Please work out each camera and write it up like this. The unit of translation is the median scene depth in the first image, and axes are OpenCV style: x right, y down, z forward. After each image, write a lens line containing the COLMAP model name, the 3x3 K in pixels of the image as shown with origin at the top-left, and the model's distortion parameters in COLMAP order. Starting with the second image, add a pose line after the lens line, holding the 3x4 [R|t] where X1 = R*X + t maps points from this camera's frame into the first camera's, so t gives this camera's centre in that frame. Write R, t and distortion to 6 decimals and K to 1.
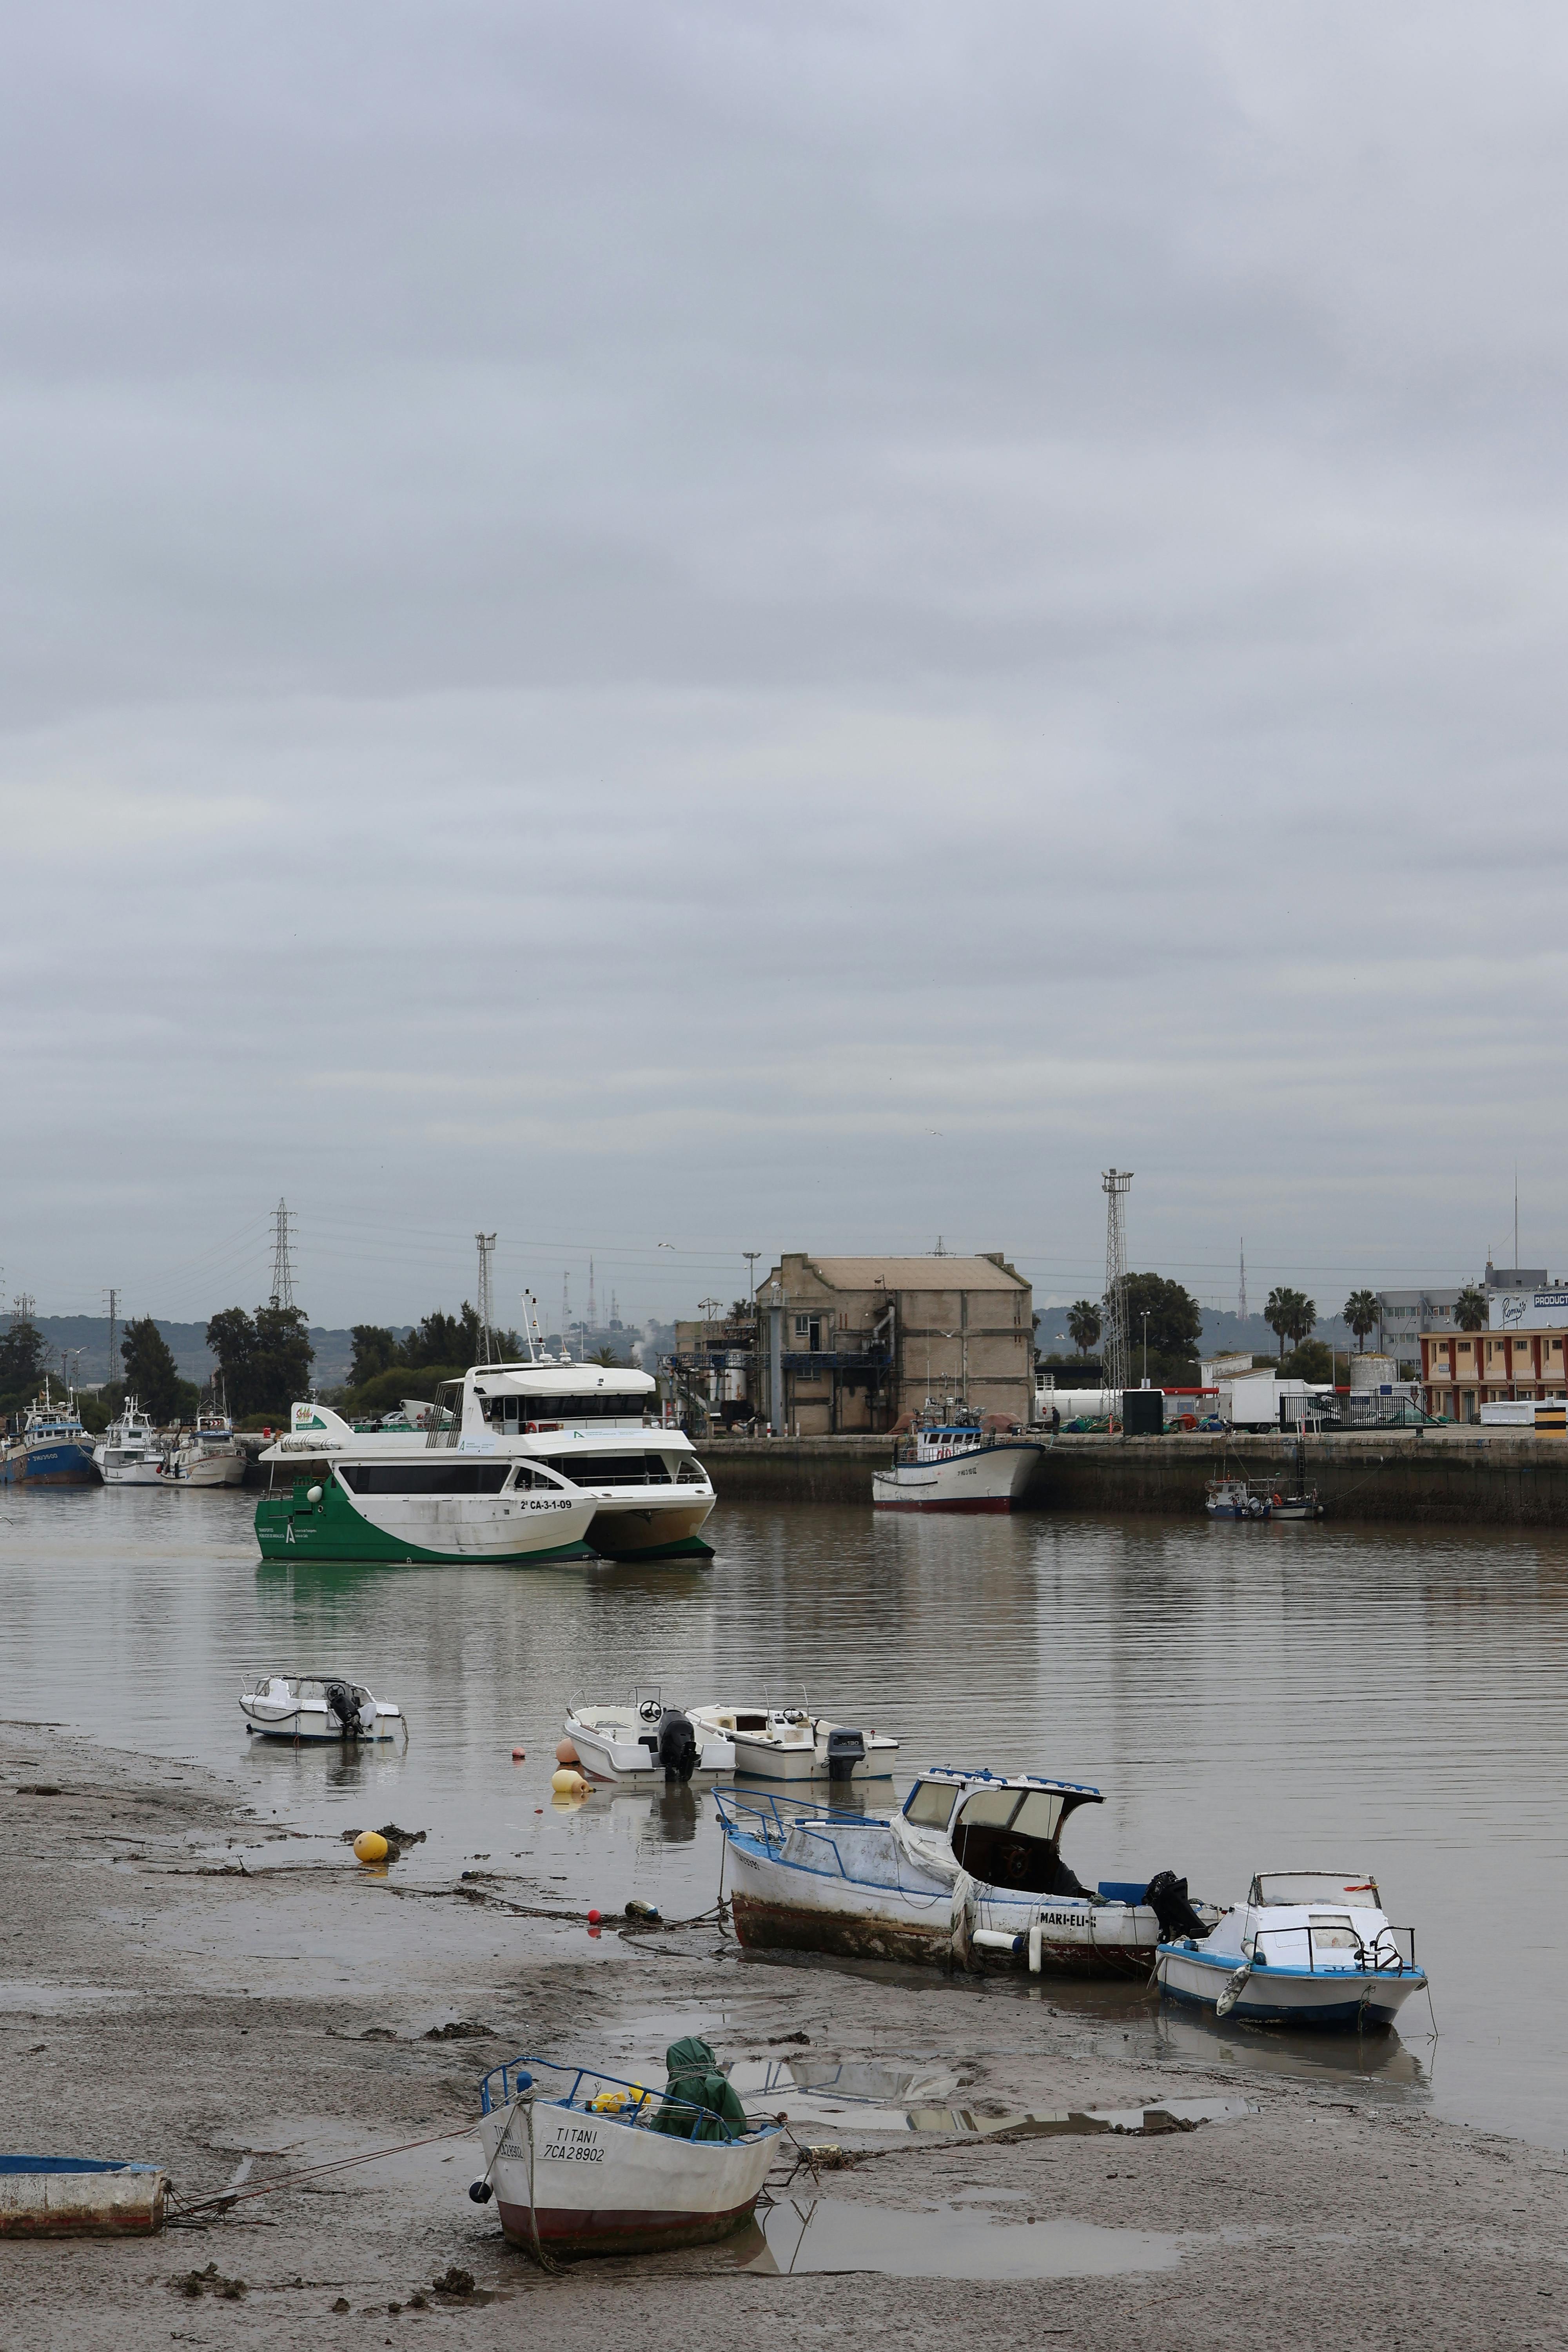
lens RADIAL K [[5992.0, 0, 784.0], [0, 5992.0, 1176.0], [0, 0, 1]] dist [0.073472, 7.182847]
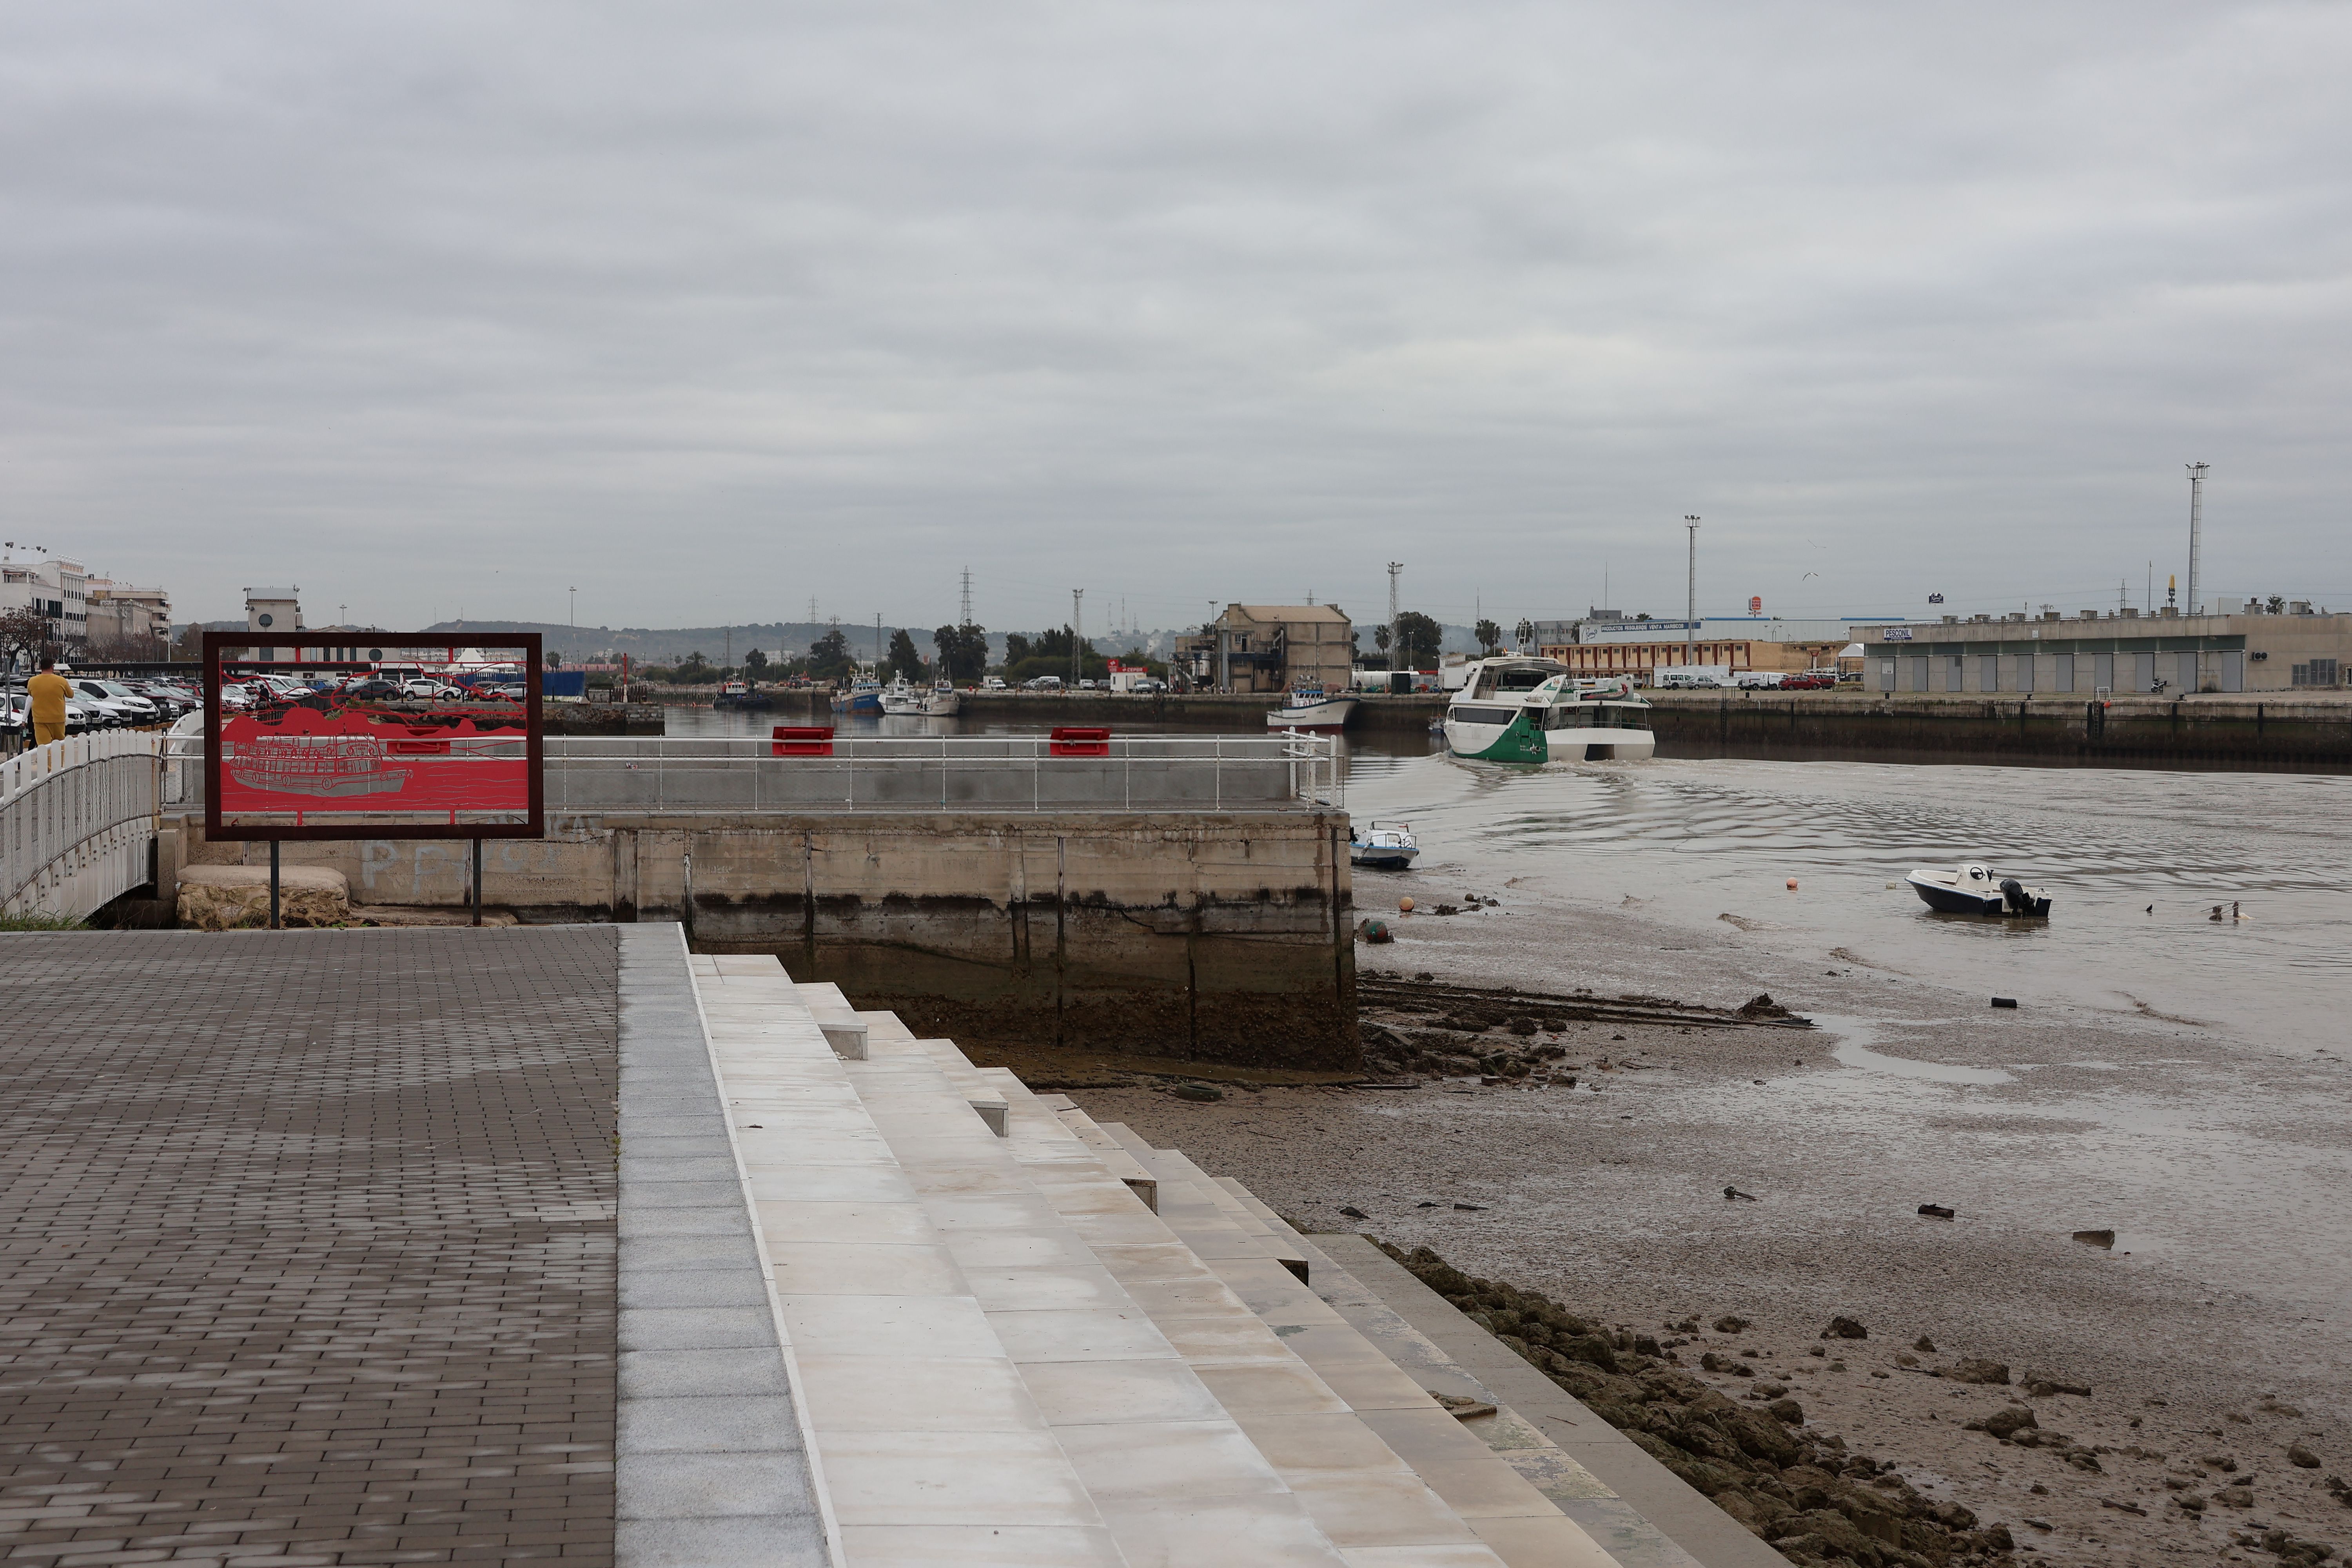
lens RADIAL K [[5992.0, 0, 1176.0], [0, 5992.0, 784.0], [0, 0, 1]] dist [0.073472, 7.182847]
pose [[0.999953, 0.008702, -0.004382, -0.008457], [-0.008425, 0.998181, 0.059695, -0.045813], [0.004894, -0.059655, 0.998207, -1.004027]]
